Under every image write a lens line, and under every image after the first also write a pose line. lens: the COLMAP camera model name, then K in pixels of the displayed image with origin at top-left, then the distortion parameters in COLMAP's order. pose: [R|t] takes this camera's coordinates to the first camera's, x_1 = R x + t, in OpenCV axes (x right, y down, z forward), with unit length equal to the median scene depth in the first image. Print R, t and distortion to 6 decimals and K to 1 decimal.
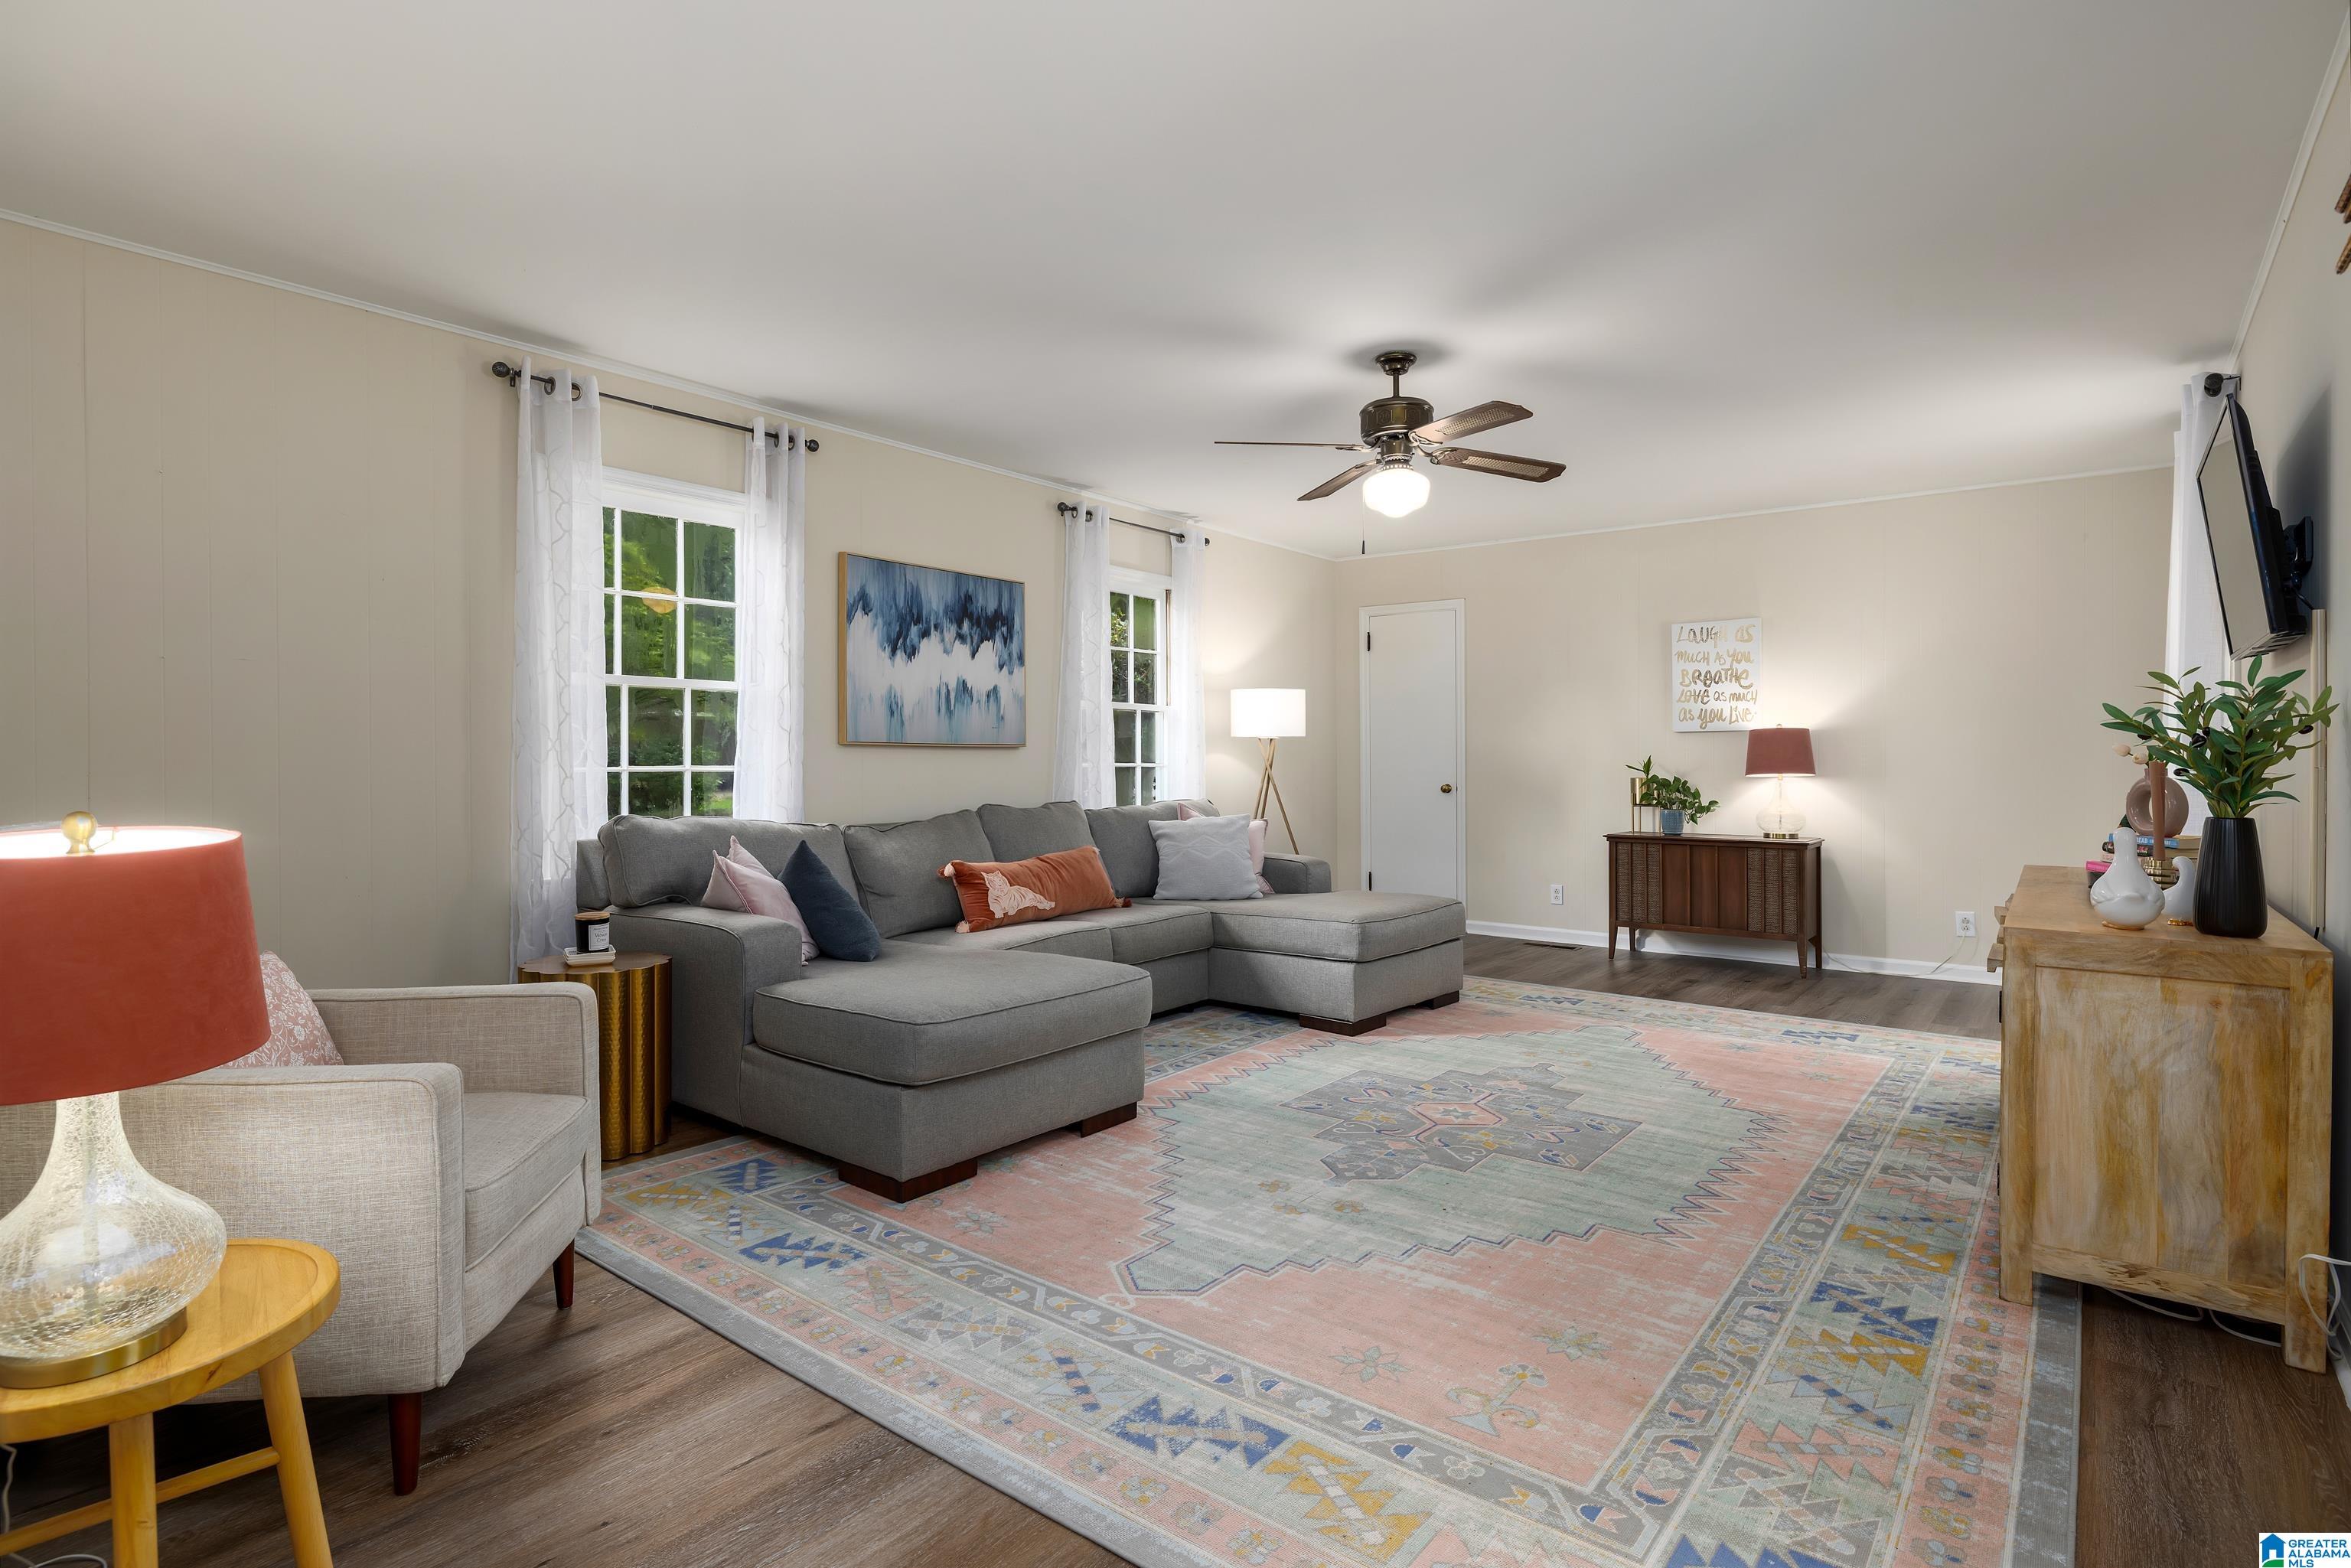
lens RADIAL K [[1191.3, 0, 1179.8], [0, 1191.3, 778.3], [0, 0, 1]] dist [0.000392, -0.000718]
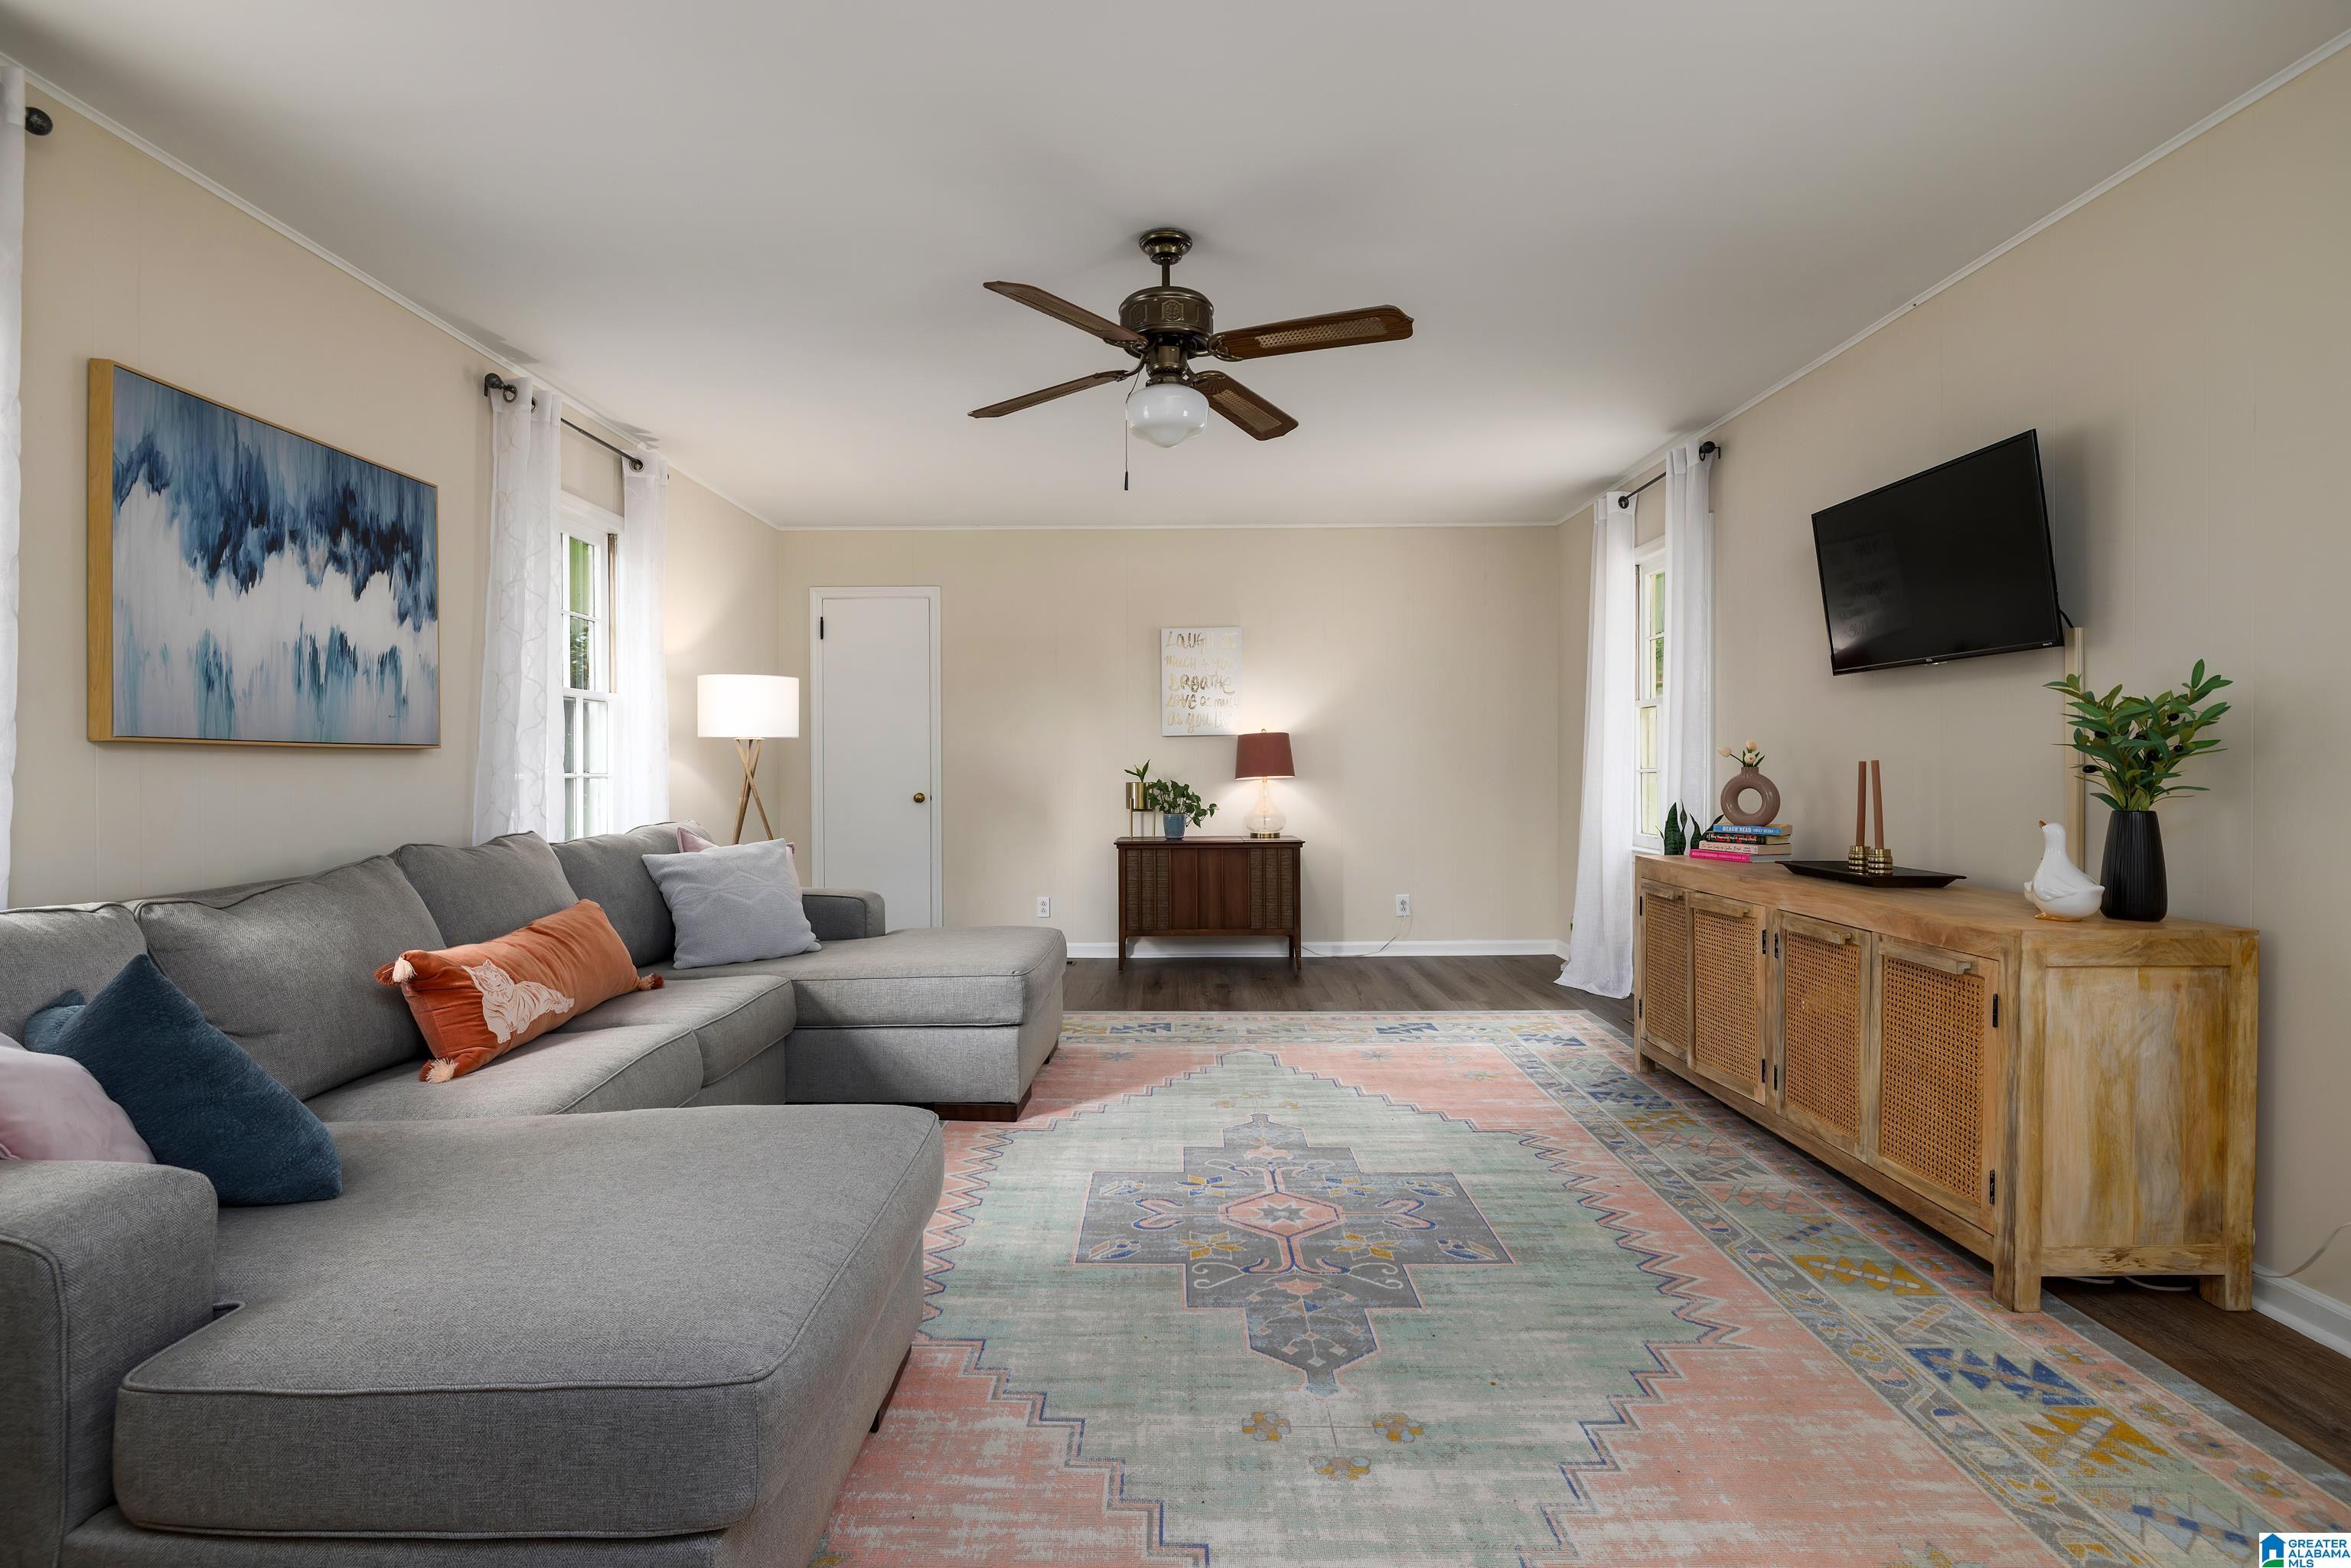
lens RADIAL K [[1112.3, 0, 1173.2], [0, 1112.3, 773.4], [0, 0, 1]] dist [-0.006159, 0.002167]
pose [[0.796600, -0.010777, 0.604410, -0.249848], [0.016513, 0.999856, -0.003936, -0.006654], [-0.604281, 0.013117, 0.796663, 0.429197]]
